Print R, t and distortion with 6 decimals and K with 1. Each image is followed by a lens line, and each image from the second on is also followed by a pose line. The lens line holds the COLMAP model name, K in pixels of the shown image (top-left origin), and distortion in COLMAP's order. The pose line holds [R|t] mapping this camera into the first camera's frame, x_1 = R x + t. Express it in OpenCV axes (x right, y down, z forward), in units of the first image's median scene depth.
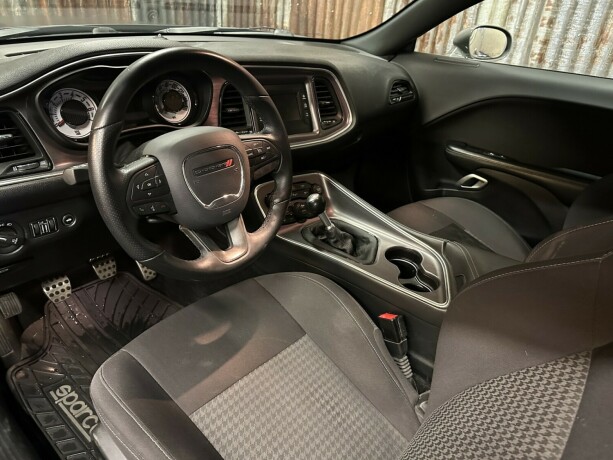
lens RADIAL K [[427.8, 0, 305.7], [0, 427.8, 243.0], [0, 0, 1]] dist [-0.054841, -0.000776]
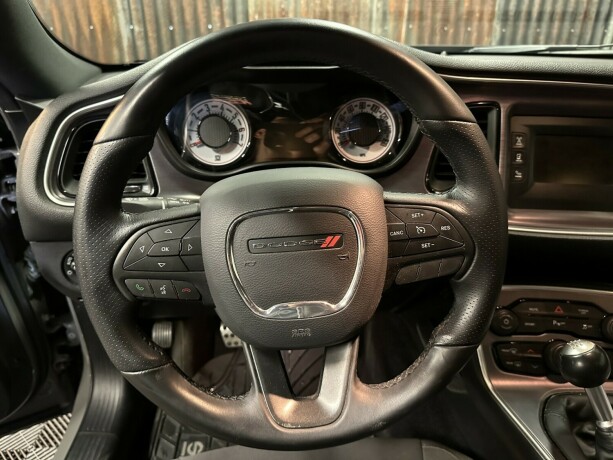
lens RADIAL K [[432.4, 0, 306.5], [0, 432.4, 230.0], [0, 0, 1]] dist [0.100116, -0.168643]
pose [[0.701111, 0.198943, -0.684737, 0.139257], [-0.294395, 0.955386, -0.023858, -0.166915], [0.649442, 0.218310, 0.728399, 0.558236]]
